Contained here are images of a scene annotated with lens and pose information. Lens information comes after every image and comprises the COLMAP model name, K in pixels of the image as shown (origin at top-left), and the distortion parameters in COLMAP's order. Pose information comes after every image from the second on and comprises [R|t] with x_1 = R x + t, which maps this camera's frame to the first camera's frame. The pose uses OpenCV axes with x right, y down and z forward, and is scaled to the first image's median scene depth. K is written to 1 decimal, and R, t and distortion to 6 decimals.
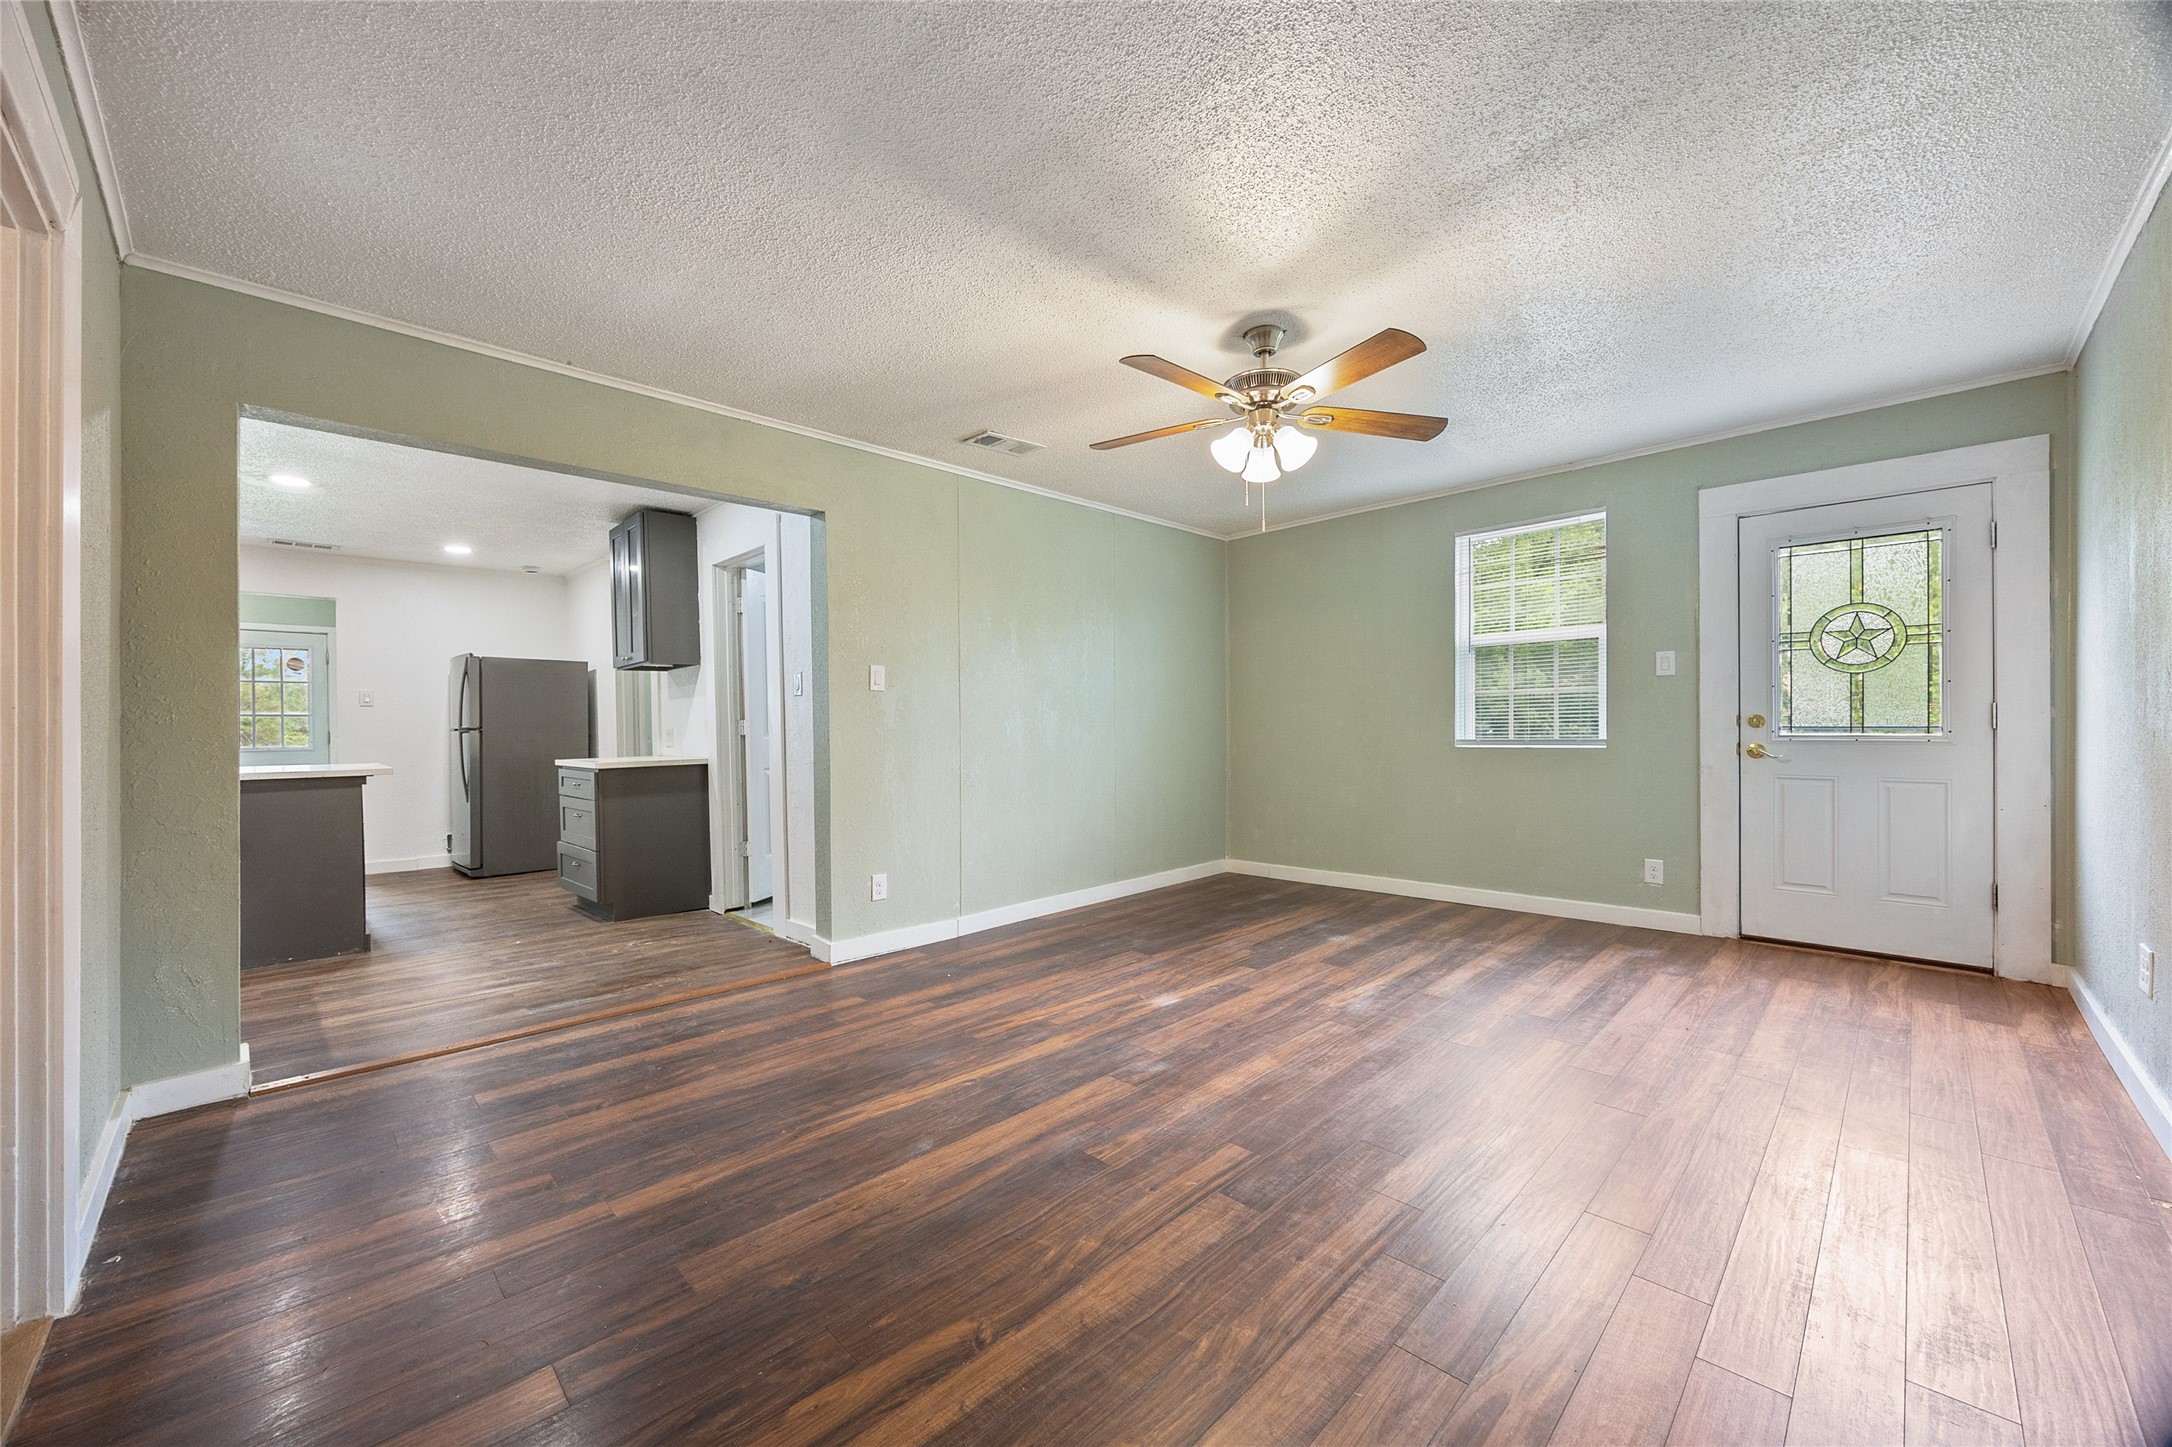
lens RADIAL K [[825.0, 0, 1068.9], [0, 825.0, 724.3], [0, 0, 1]] dist [0.001004, 0.000310]
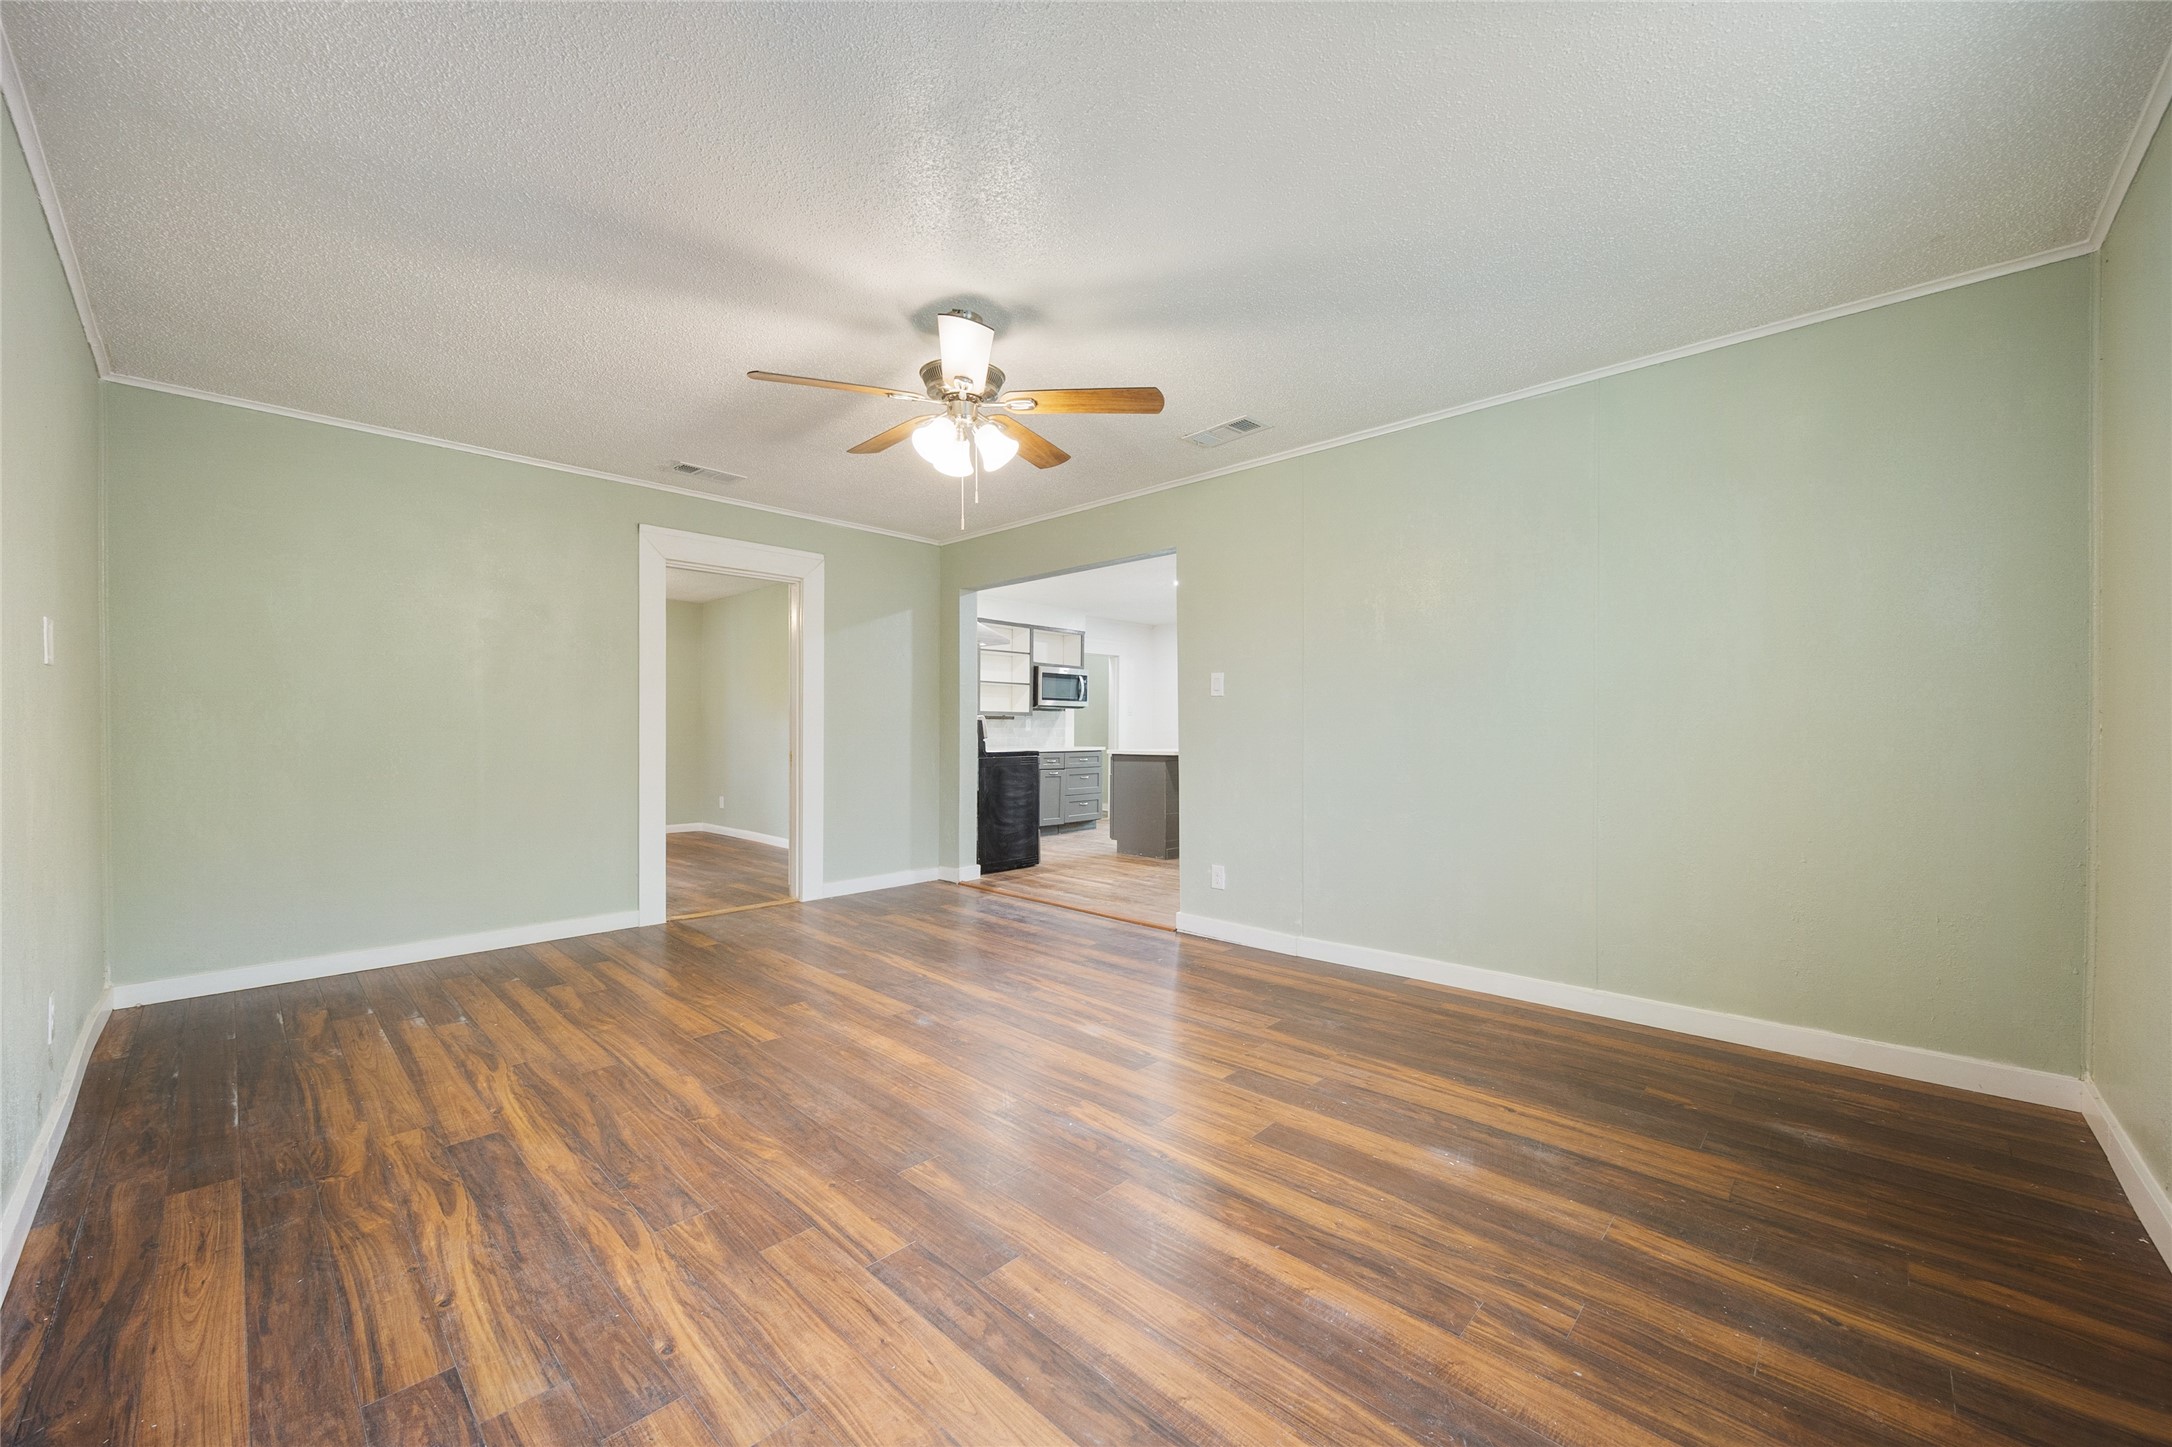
lens RADIAL K [[825.0, 0, 1068.9], [0, 825.0, 724.3], [0, 0, 1]] dist [0.001004, 0.000310]
pose [[0.020372, 0.003317, -0.999787, 1.037952], [0.003646, 0.999988, 0.003392, -0.009348], [0.999786, -0.003714, 0.020360, 0.957793]]
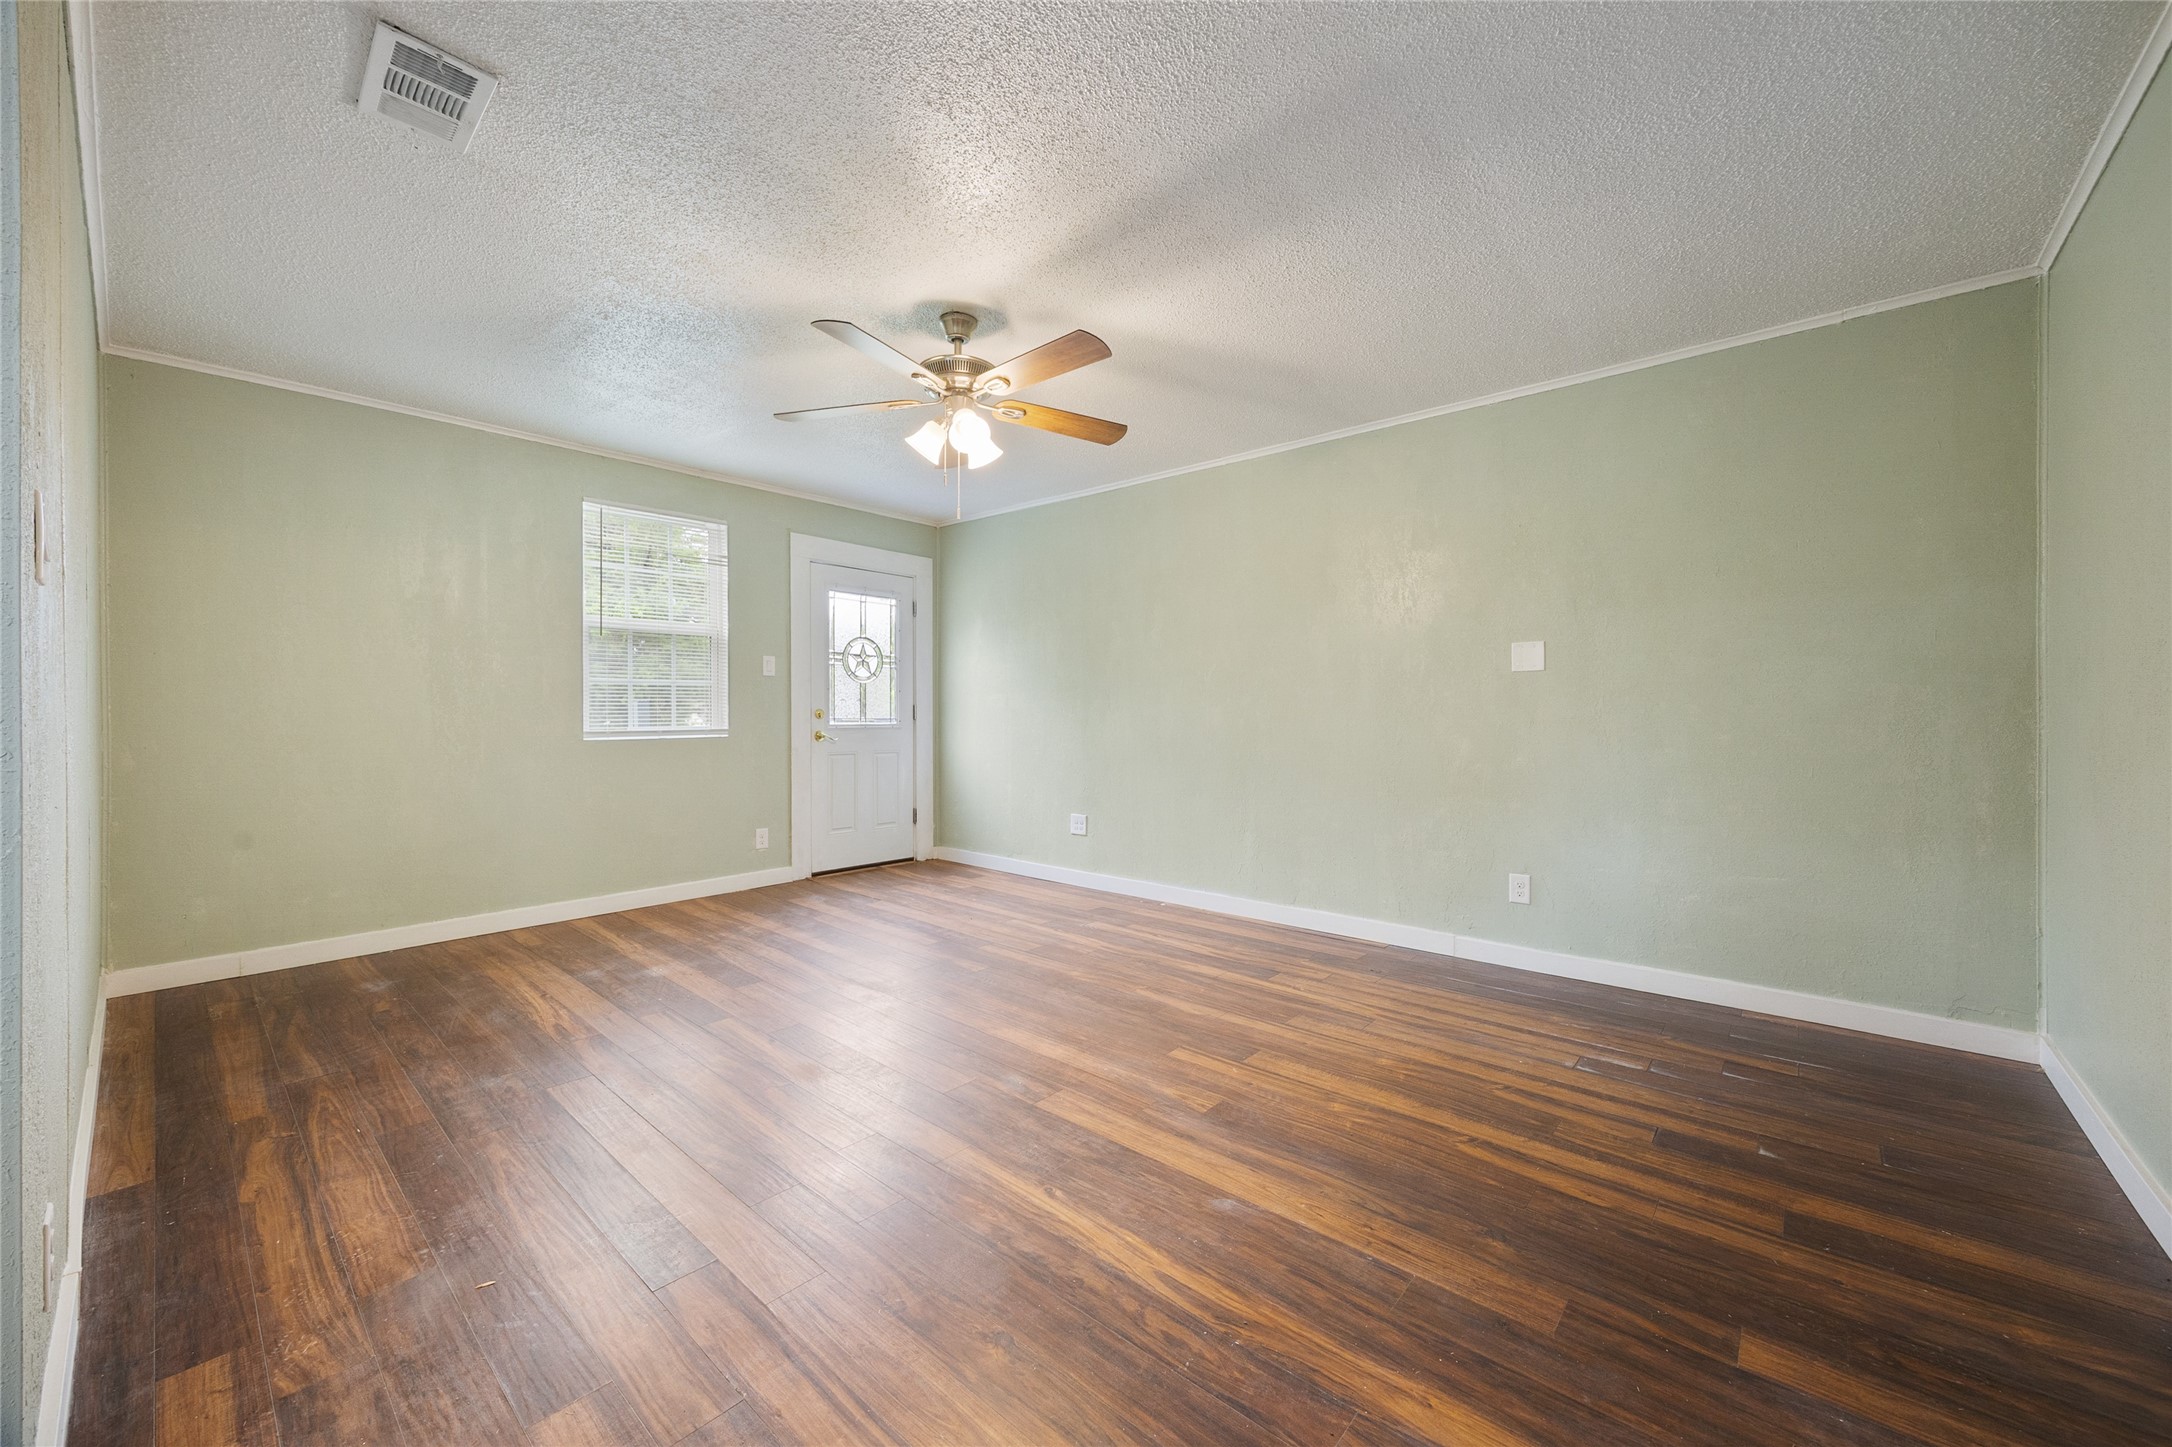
lens RADIAL K [[820.3, 0, 1093.3], [0, 820.3, 720.0], [0, 0, 1]] dist [0.011243, 0.000120]
pose [[-0.085009, 0.002182, 0.996378, -0.669428], [-0.004686, 0.999986, -0.002590, 0.008997], [-0.996369, -0.004890, -0.084998, 0.802120]]
